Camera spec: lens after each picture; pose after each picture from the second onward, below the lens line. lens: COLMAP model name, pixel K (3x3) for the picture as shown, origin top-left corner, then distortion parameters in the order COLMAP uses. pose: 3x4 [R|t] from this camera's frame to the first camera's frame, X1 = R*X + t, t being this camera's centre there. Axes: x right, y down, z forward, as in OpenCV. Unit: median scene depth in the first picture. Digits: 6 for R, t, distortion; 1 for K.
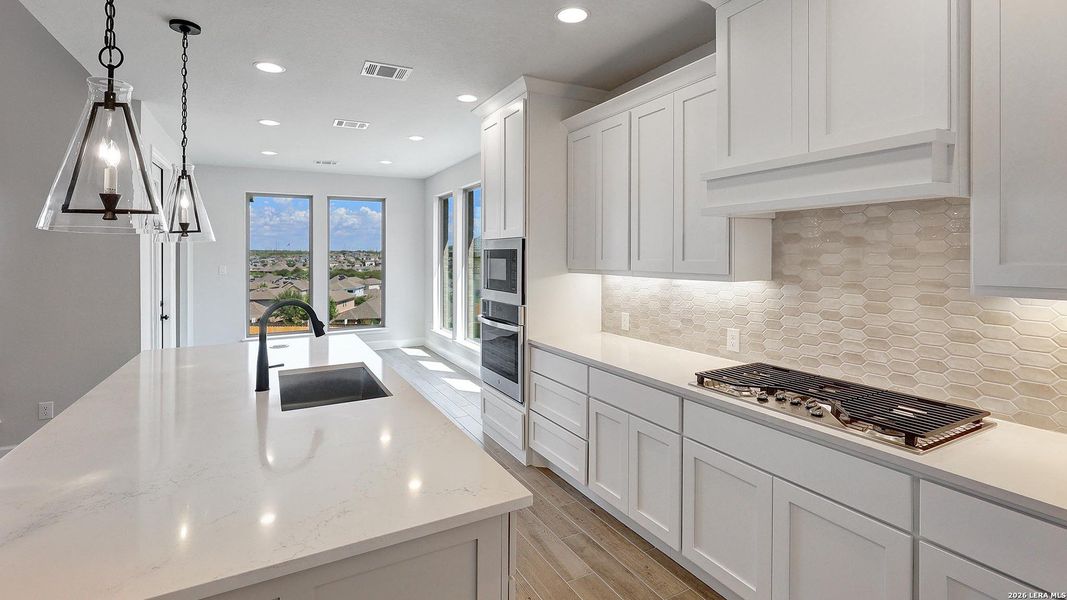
lens RADIAL K [[481.4, 0, 529.1], [0, 481.4, 251.2], [0, 0, 1]] dist [0.002178, -0.000204]
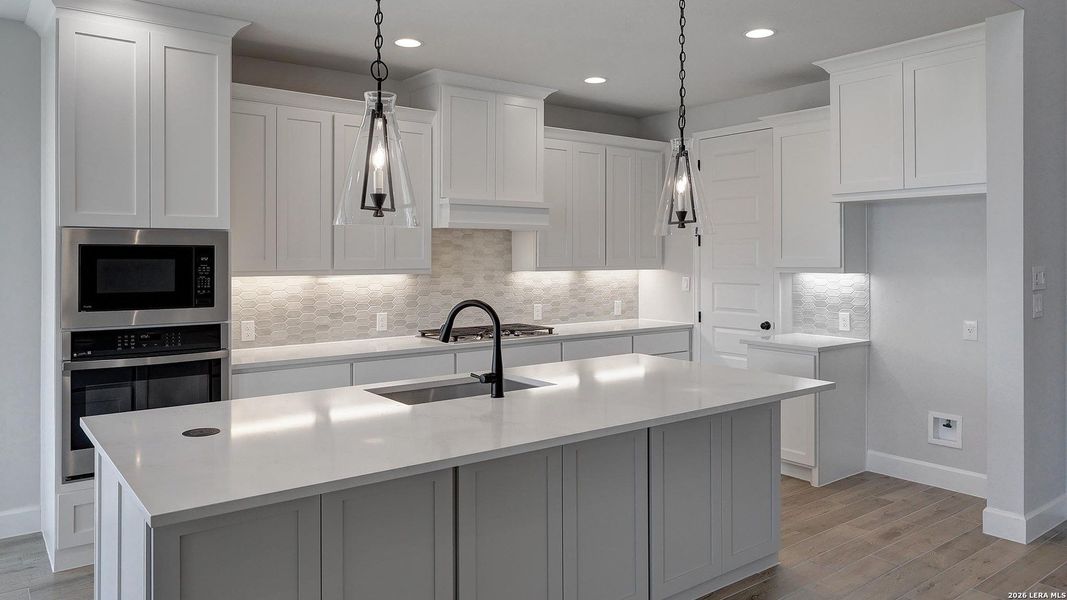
lens RADIAL K [[735.9, 0, 544.7], [0, 735.9, 258.2], [0, 0, 1]] dist [-0.003165, -0.001200]
pose [[-0.169607, 0.001690, 0.985510, -1.674276], [-0.005823, 0.999979, -0.002717, 0.021056], [-0.985495, -0.006200, -0.169594, 0.973928]]
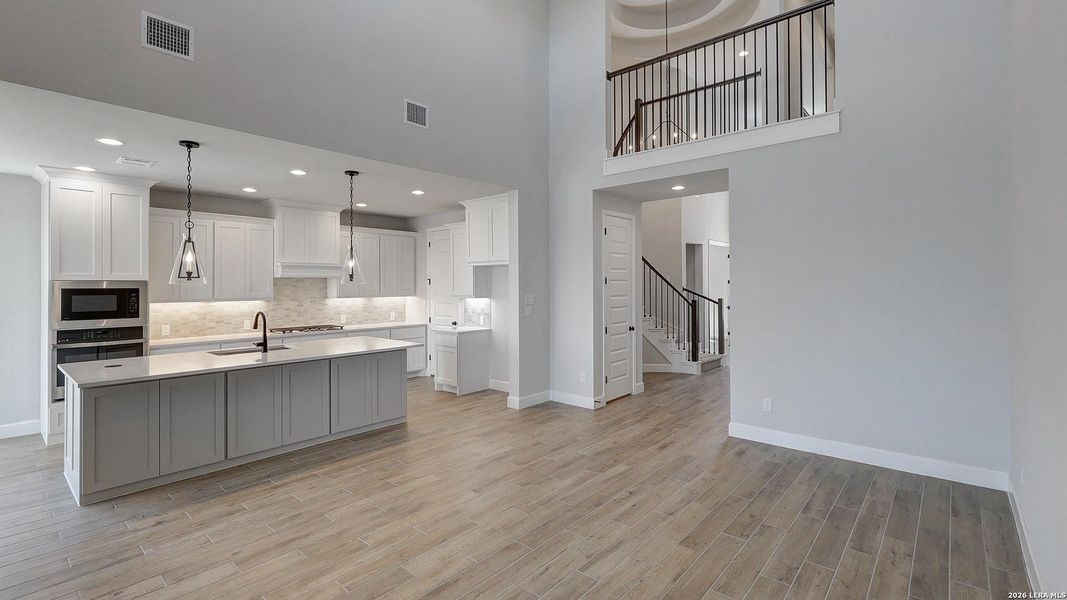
lens RADIAL K [[481.4, 0, 535.3], [0, 481.4, 284.4], [0, 0, 1]] dist [0.002178, -0.000204]
pose [[-0.349498, 0.007208, 0.936909, -2.614126], [0.000470, 0.999972, -0.007518, -0.006212], [-0.936937, -0.002188, -0.349492, 0.510220]]
